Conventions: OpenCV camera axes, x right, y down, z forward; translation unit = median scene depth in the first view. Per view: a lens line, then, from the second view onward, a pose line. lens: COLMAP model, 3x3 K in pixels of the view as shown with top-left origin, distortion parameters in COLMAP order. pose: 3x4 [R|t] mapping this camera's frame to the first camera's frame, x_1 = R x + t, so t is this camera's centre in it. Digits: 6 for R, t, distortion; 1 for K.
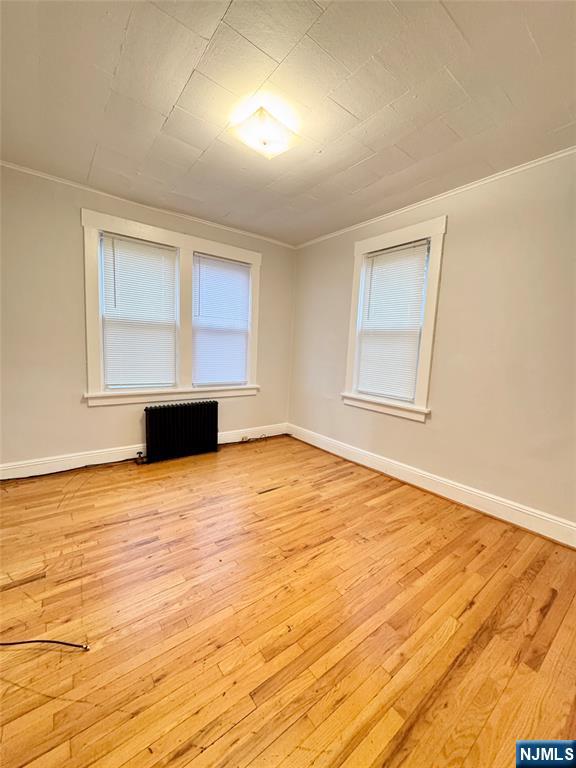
lens RADIAL K [[305.2, 0, 289.8], [0, 305.2, 389.1], [0, 0, 1]] dist [-0.003170, 0.001172]
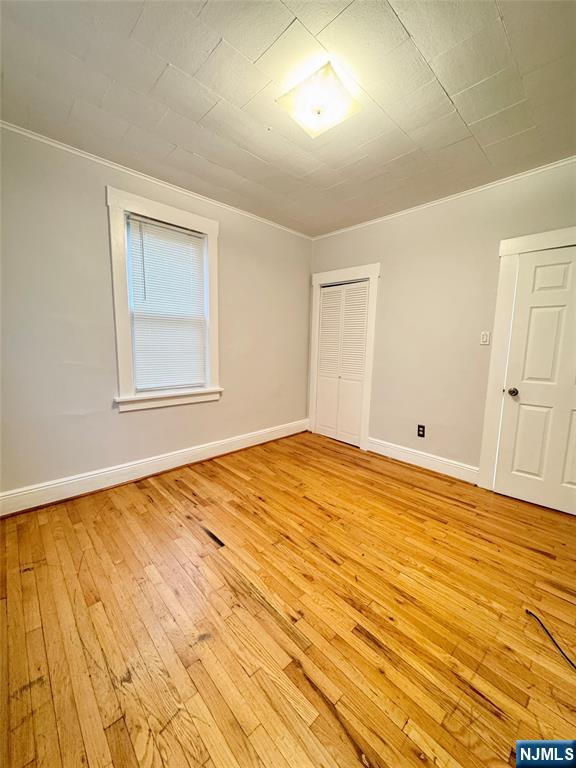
lens RADIAL K [[305.2, 0, 288.1], [0, 305.2, 386.0], [0, 0, 1]] dist [-0.003170, 0.001172]
pose [[-0.095175, -0.185910, 0.977946, -0.875887], [0.113286, 0.974001, 0.196185, -0.171334], [-0.988993, 0.129460, -0.071640, 1.000062]]
